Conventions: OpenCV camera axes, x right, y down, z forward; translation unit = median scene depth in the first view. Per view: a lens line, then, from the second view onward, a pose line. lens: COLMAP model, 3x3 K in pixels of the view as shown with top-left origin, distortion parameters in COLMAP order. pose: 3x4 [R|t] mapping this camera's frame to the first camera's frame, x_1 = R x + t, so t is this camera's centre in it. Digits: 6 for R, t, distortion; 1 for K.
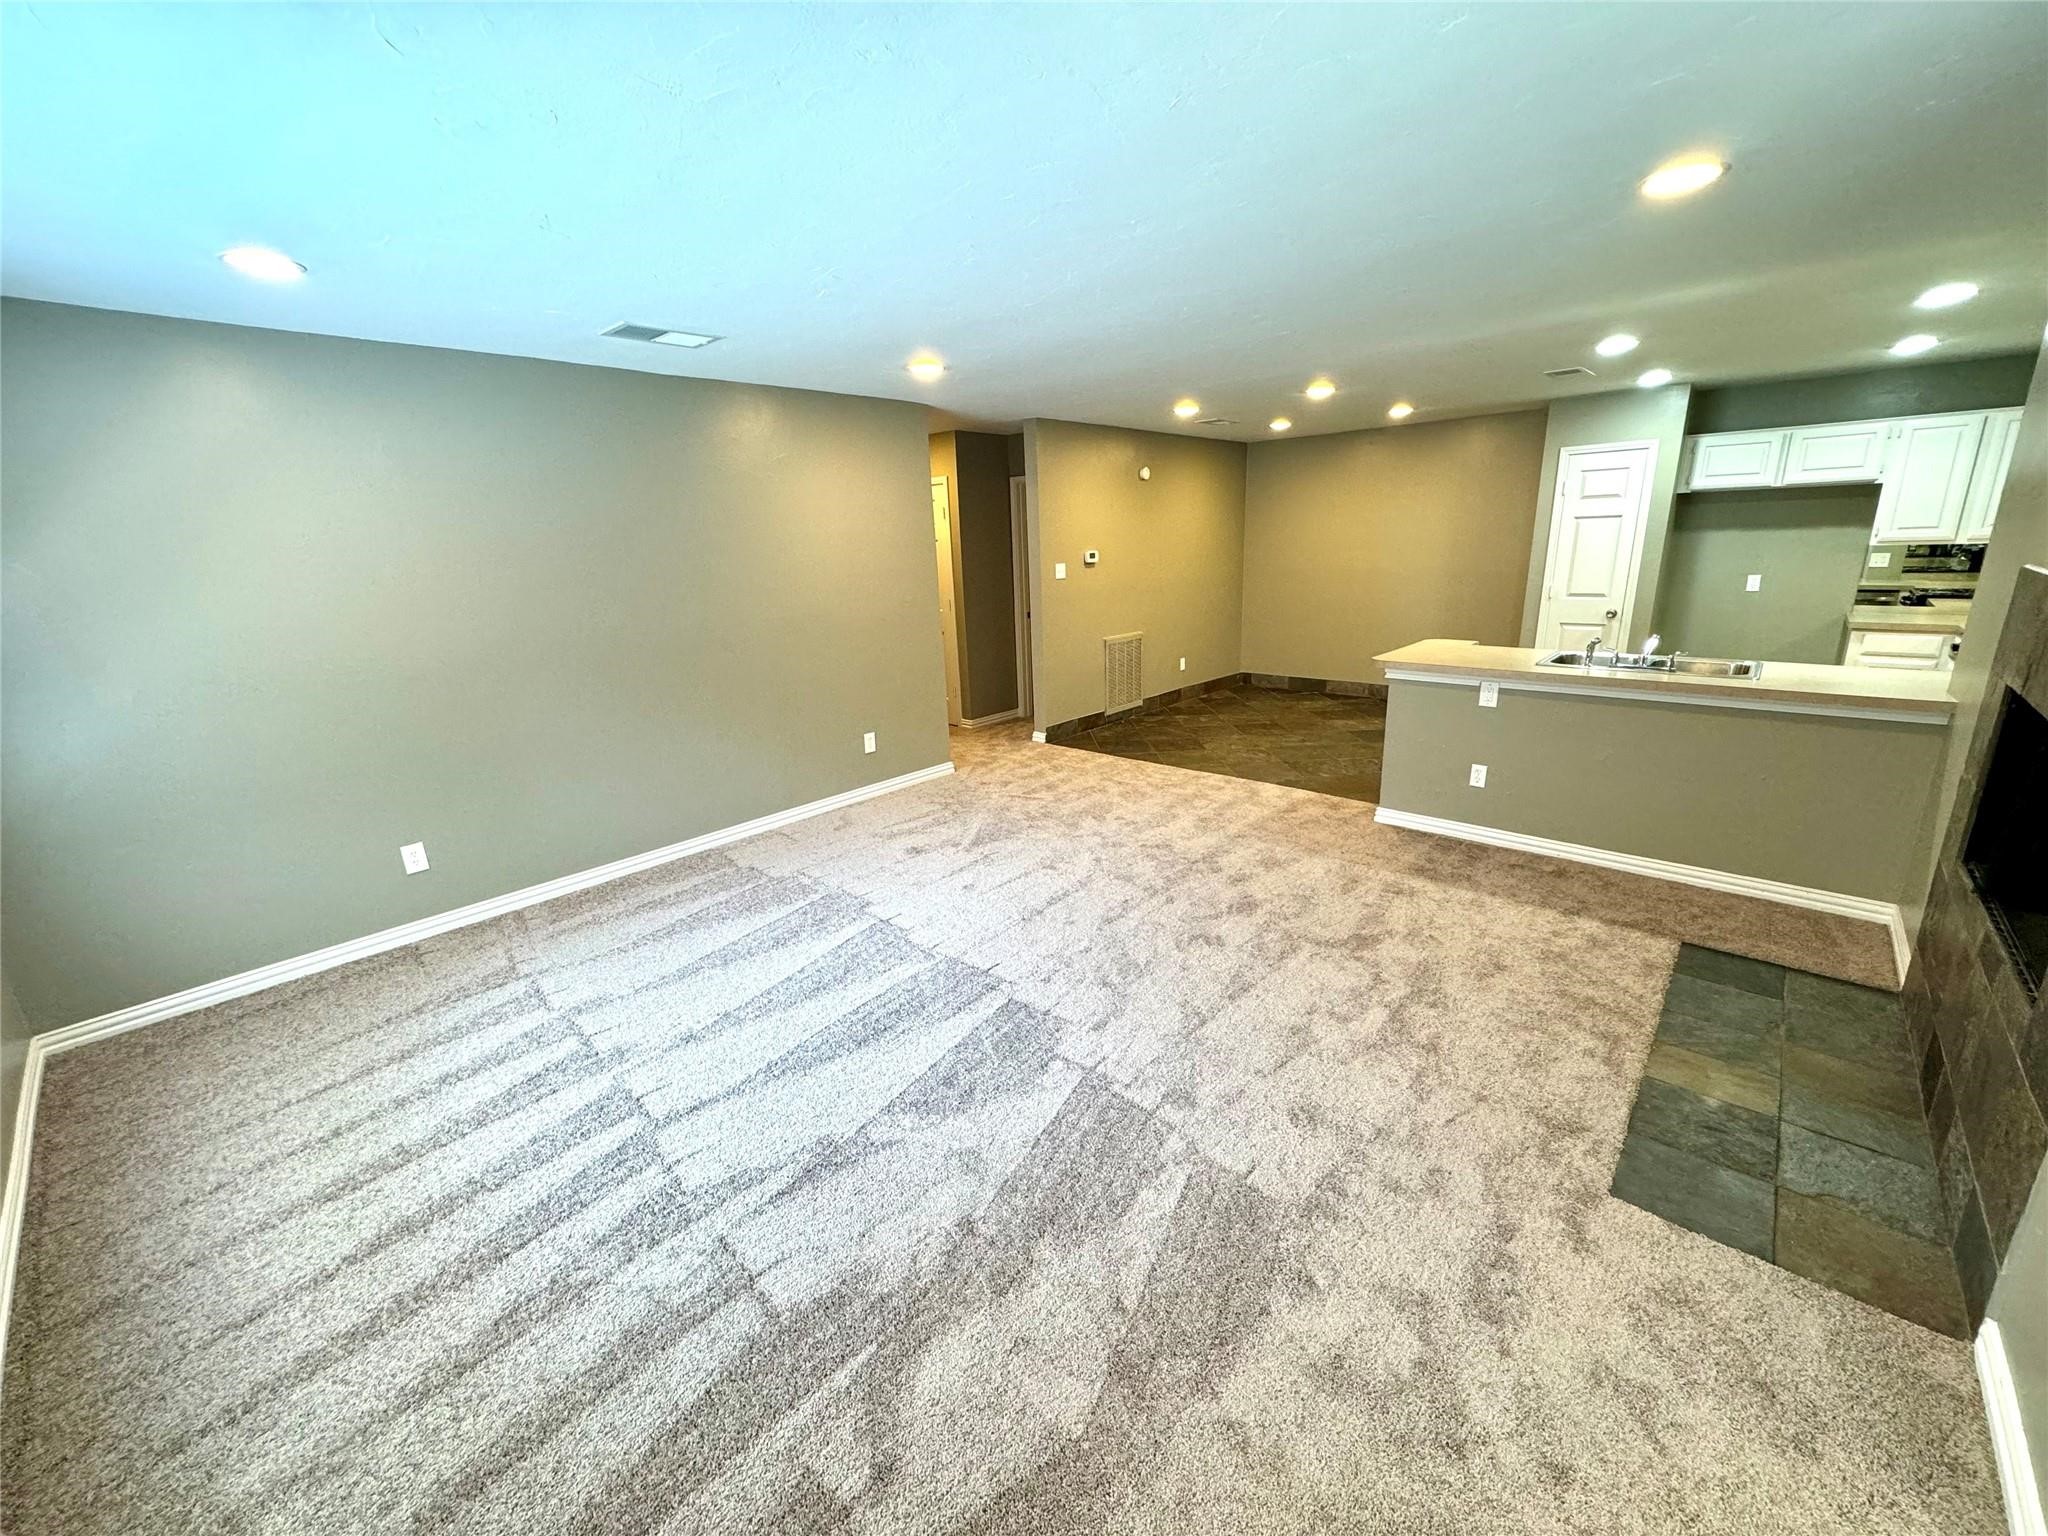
lens RADIAL K [[813.8, 0, 1011.4], [0, 813.8, 760.0], [0, 0, 1]] dist [-0.000280, 0.000028]
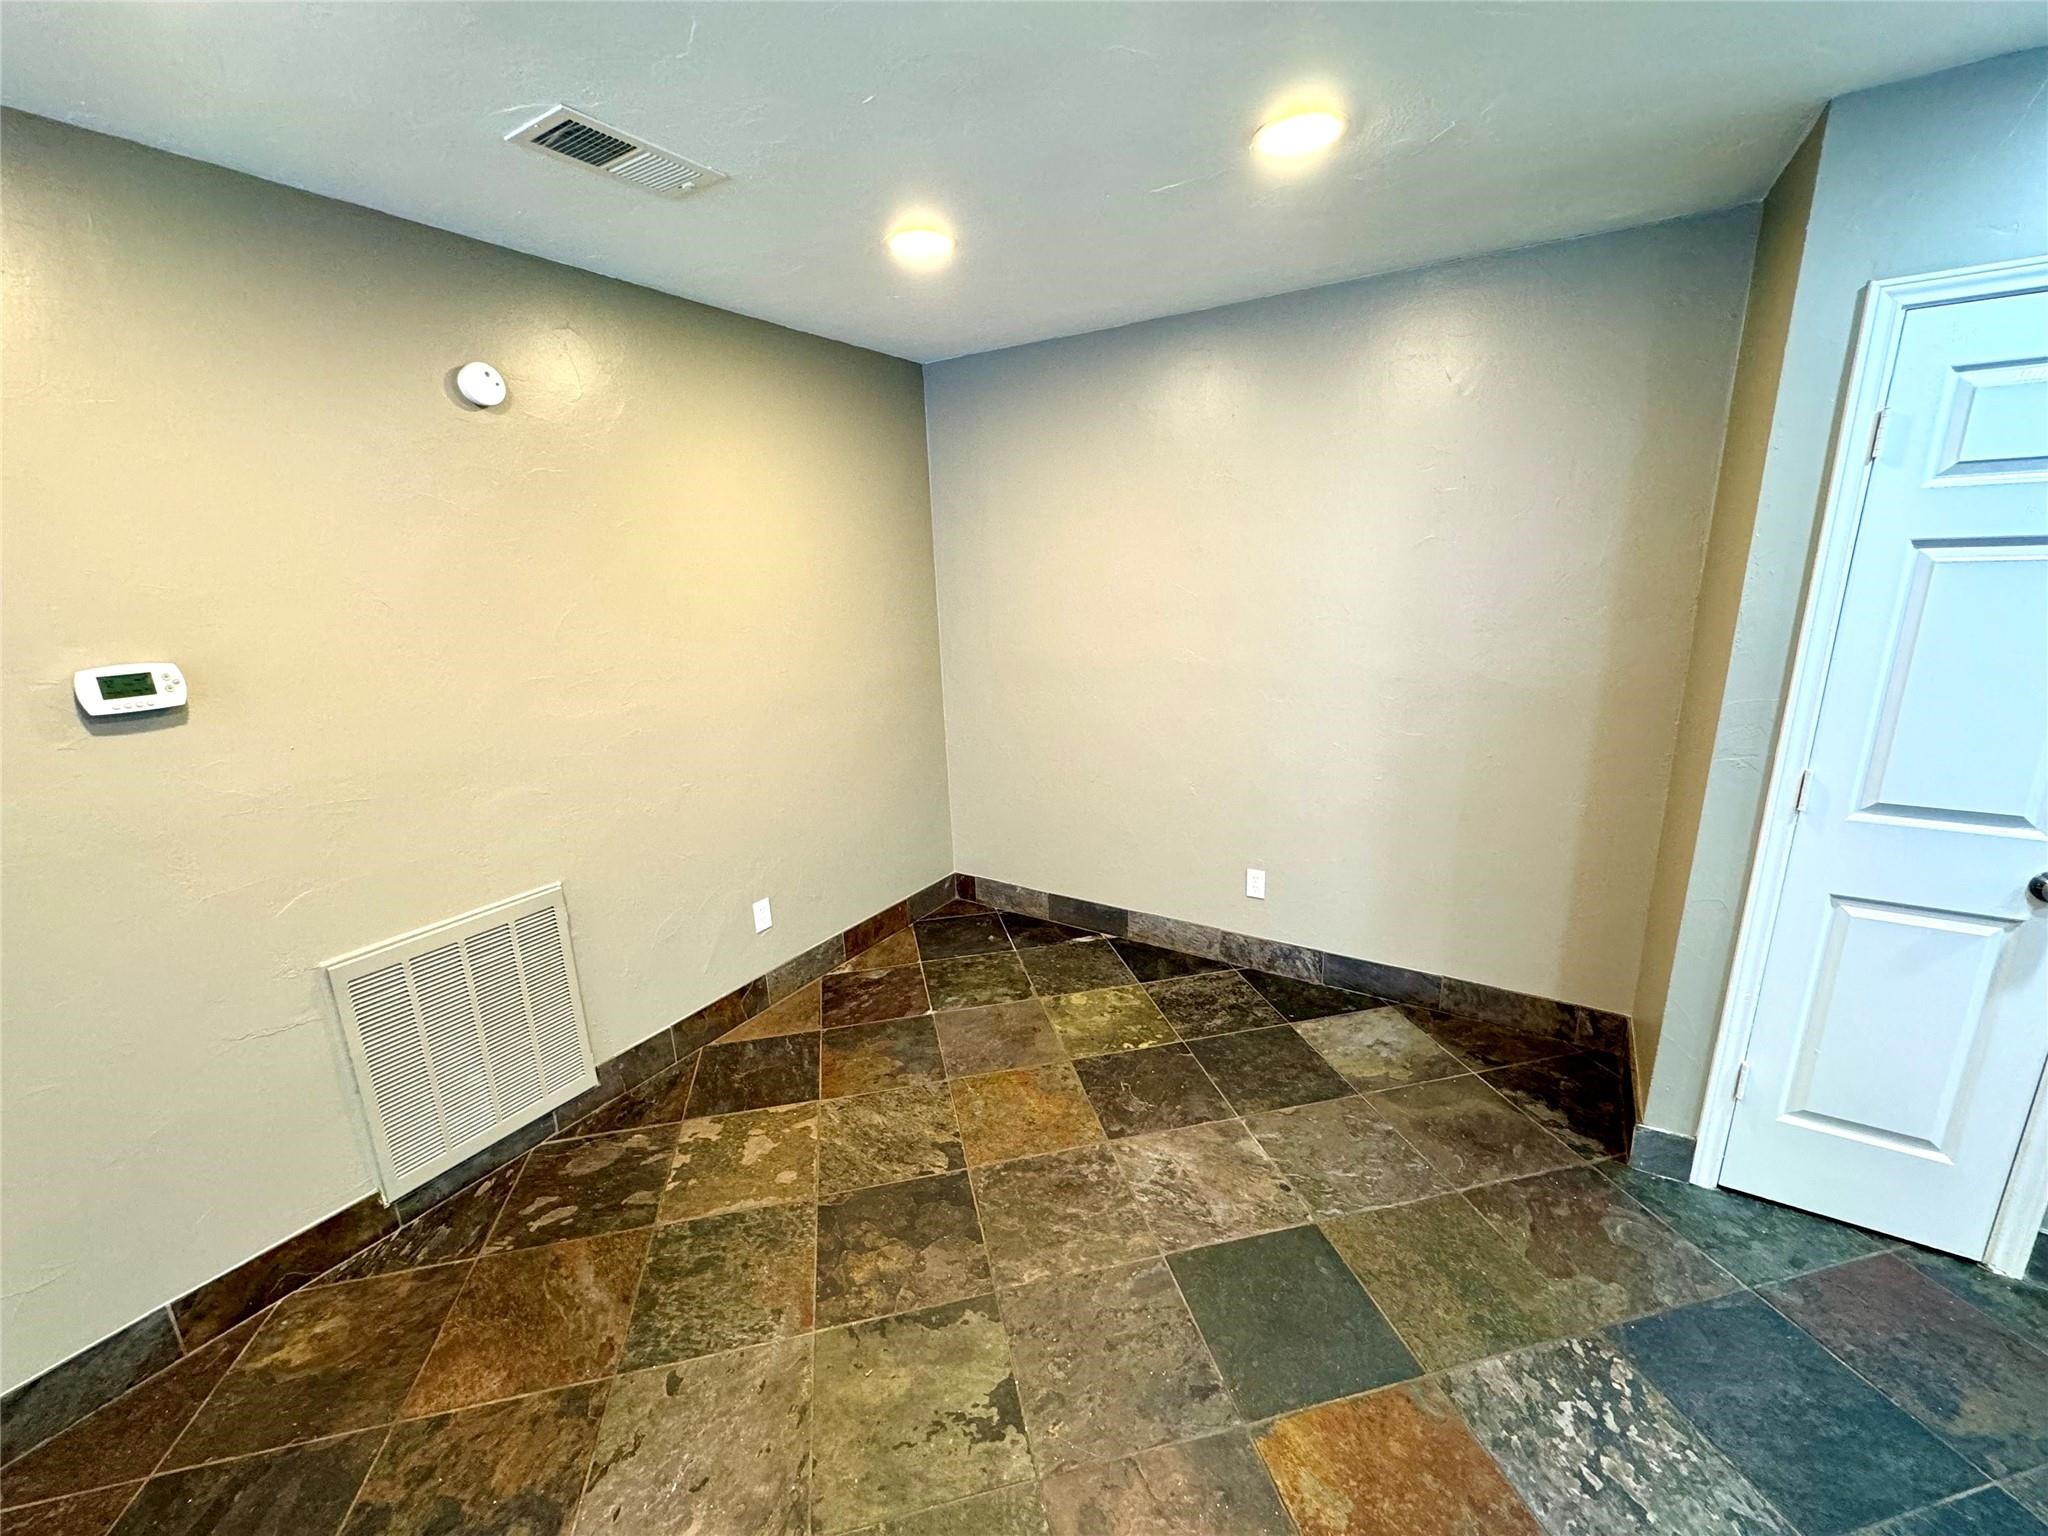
lens RADIAL K [[813.8, 0, 1011.4], [0, 813.8, 760.0], [0, 0, 1]] dist [-0.000280, 0.000028]
pose [[0.983093, -0.041425, 0.178358, 0.274635], [0.045625, 0.998768, -0.019513, -0.187296], [-0.177330, 0.027320, 0.983772, 0.633266]]
